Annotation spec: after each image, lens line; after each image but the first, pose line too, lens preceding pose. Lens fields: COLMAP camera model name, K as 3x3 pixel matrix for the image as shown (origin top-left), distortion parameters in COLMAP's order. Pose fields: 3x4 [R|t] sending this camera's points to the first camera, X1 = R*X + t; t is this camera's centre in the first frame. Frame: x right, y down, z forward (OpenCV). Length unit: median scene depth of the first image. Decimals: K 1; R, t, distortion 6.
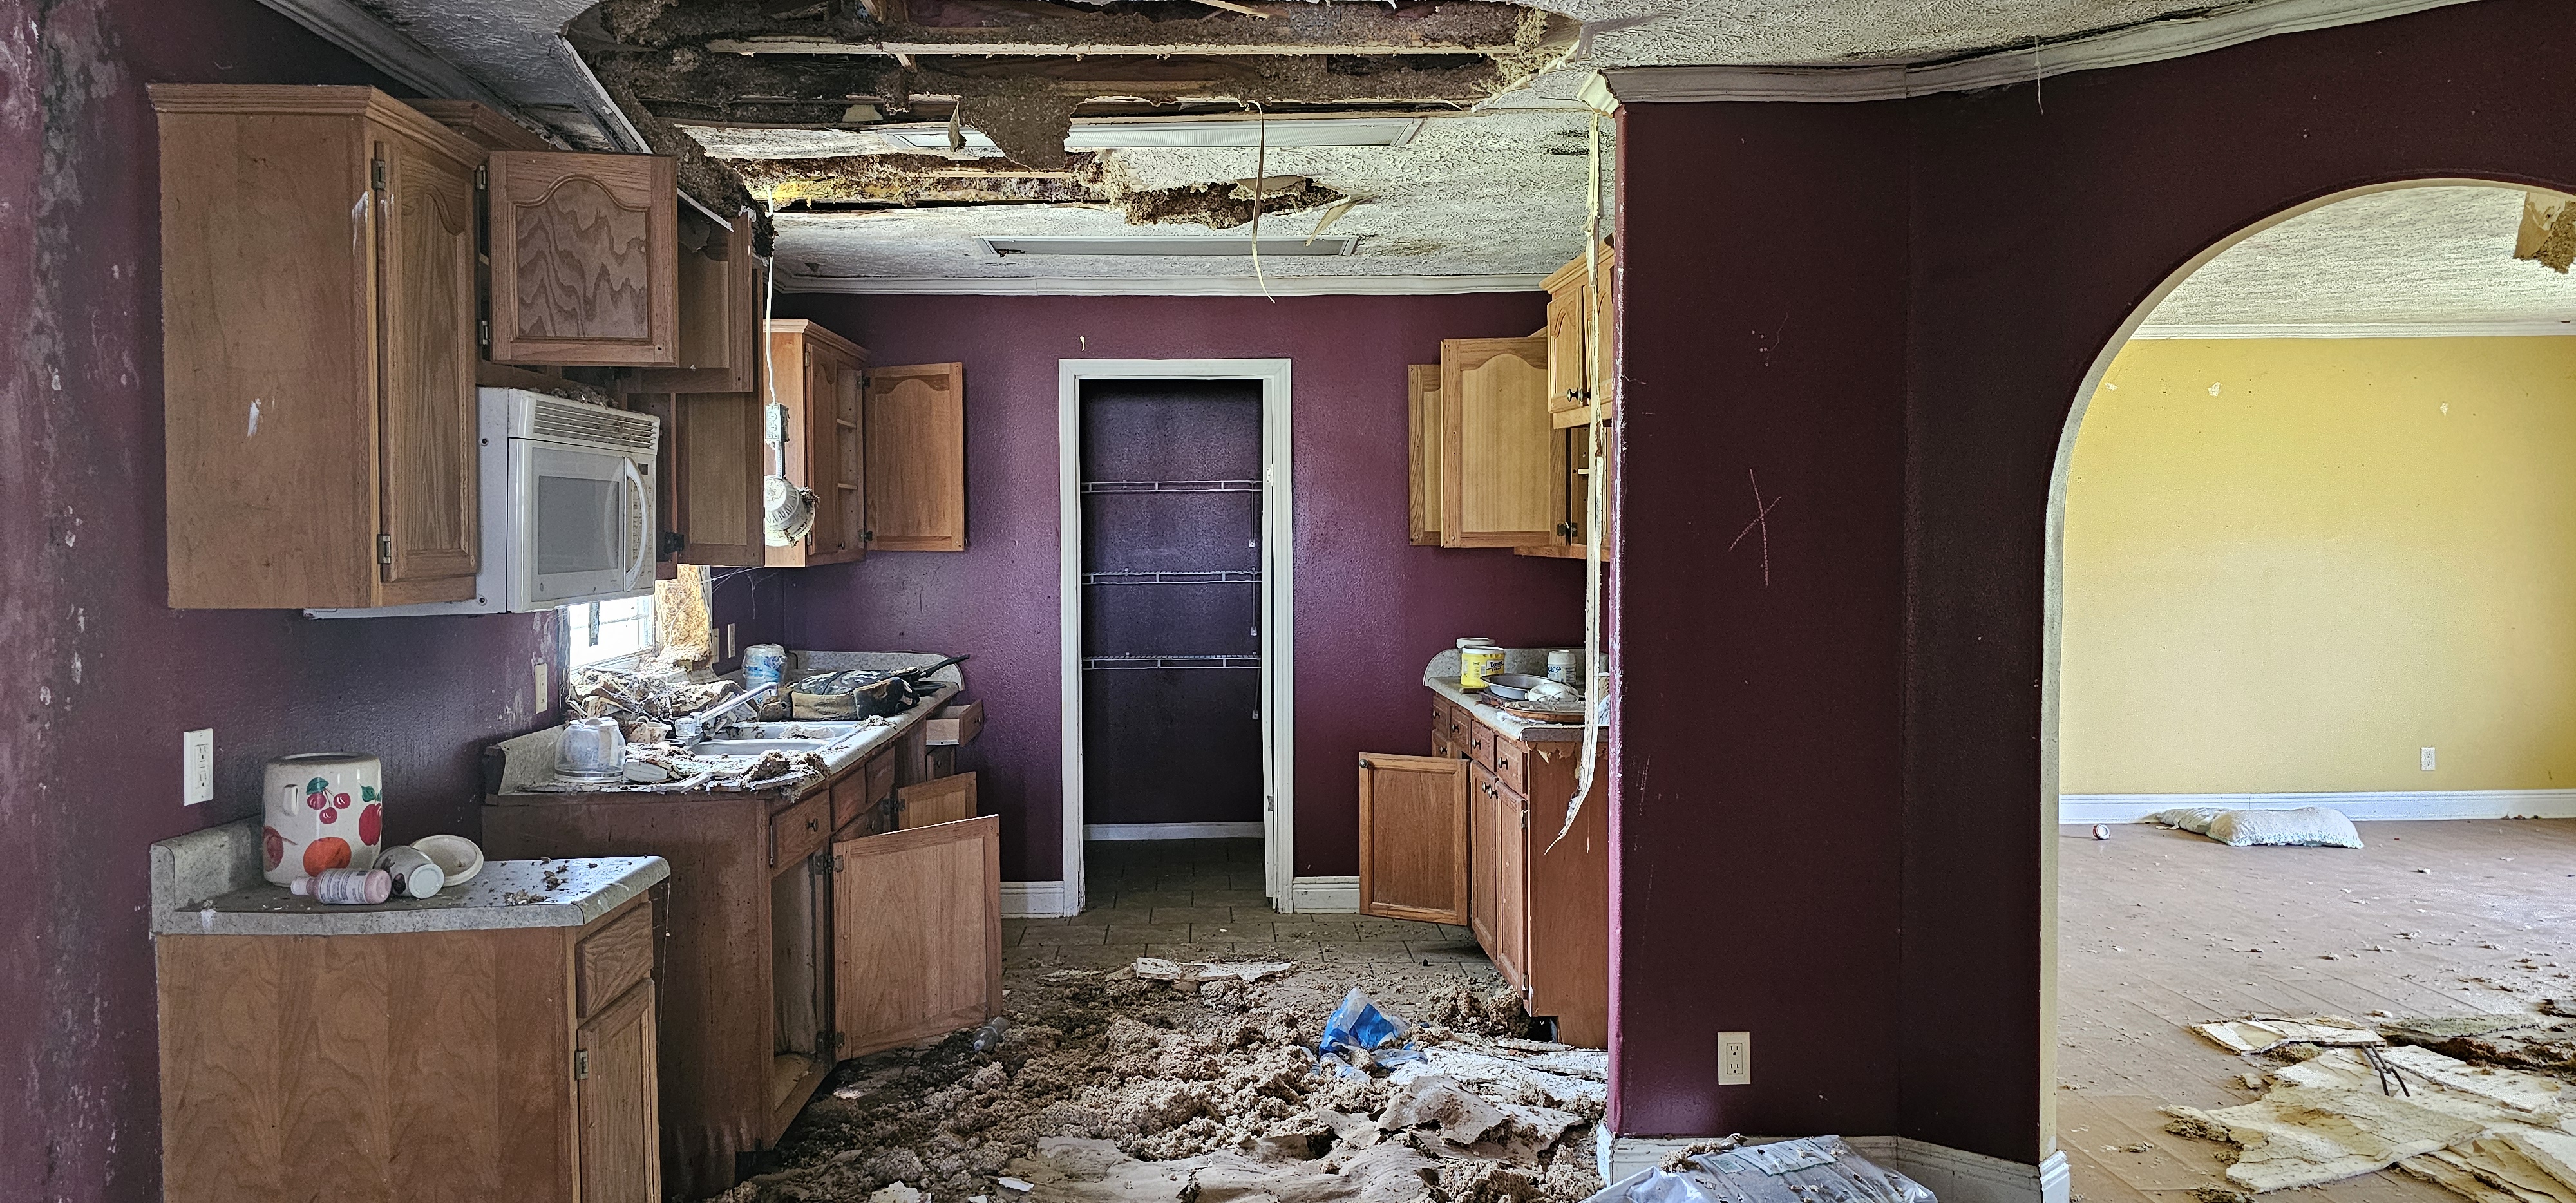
lens RADIAL K [[1739.3, 0, 1277.8], [0, 1739.3, 593.2], [0, 0, 1]] dist [0.042514, -0.023053]
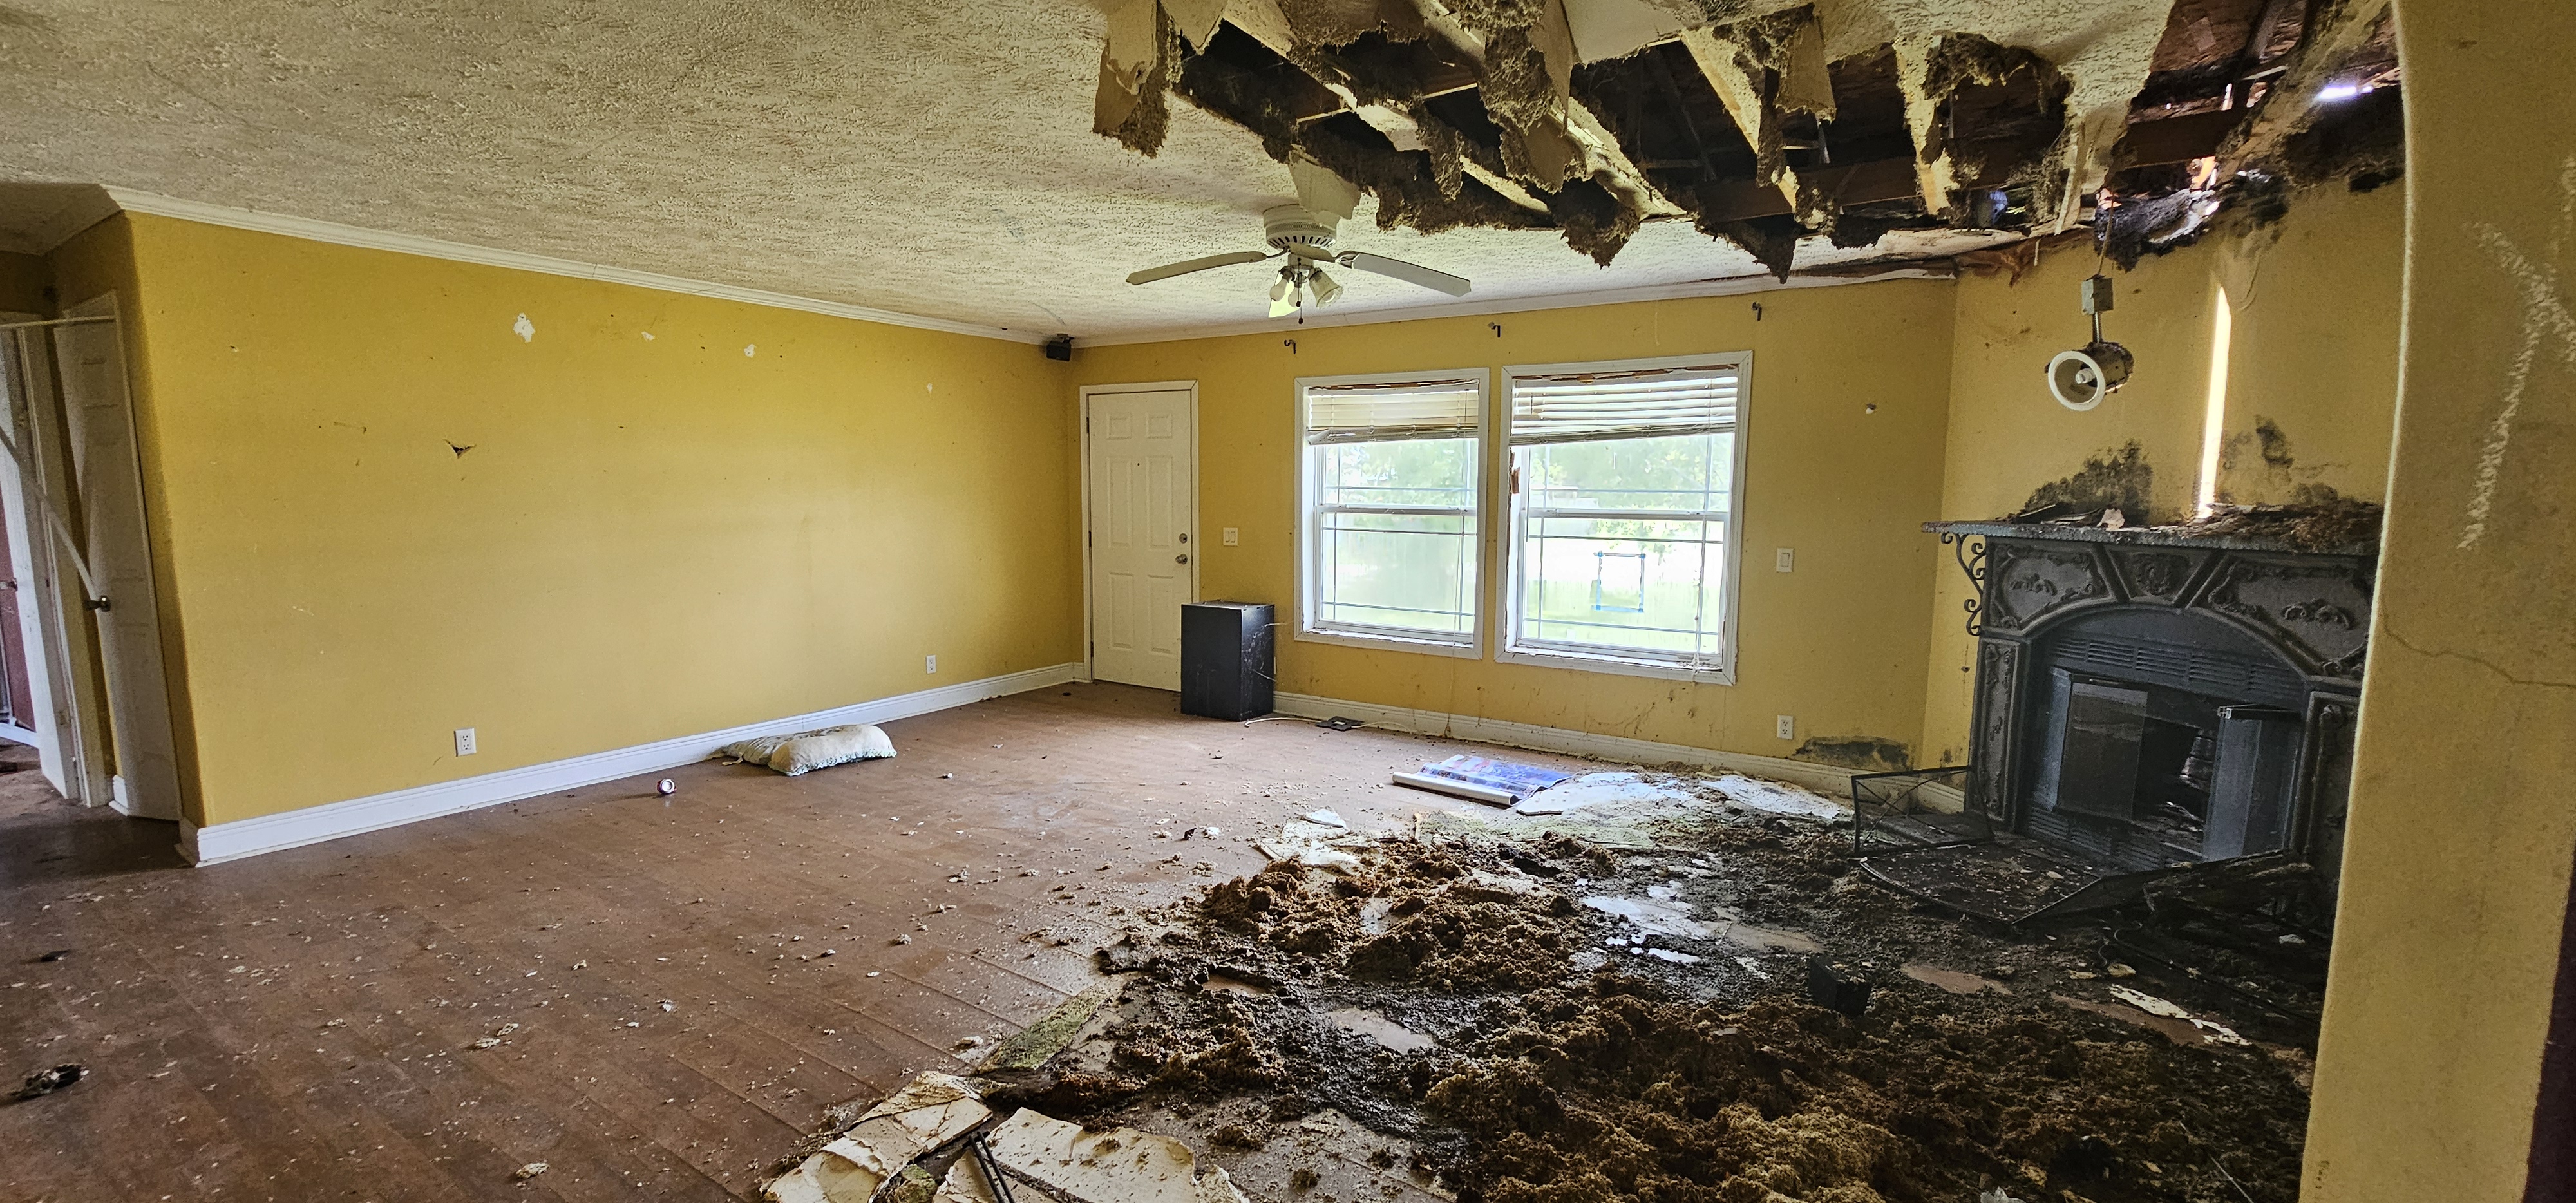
lens RADIAL K [[1049.2, 0, 1275.2], [0, 1049.2, 608.5], [0, 0, 1]] dist [-0.000991, 0.000513]
pose [[0.589408, -0.082312, 0.803631, 0.208793], [0.017813, 0.995878, 0.088938, -0.010767], [-0.807639, -0.038106, 0.588445, 0.384651]]
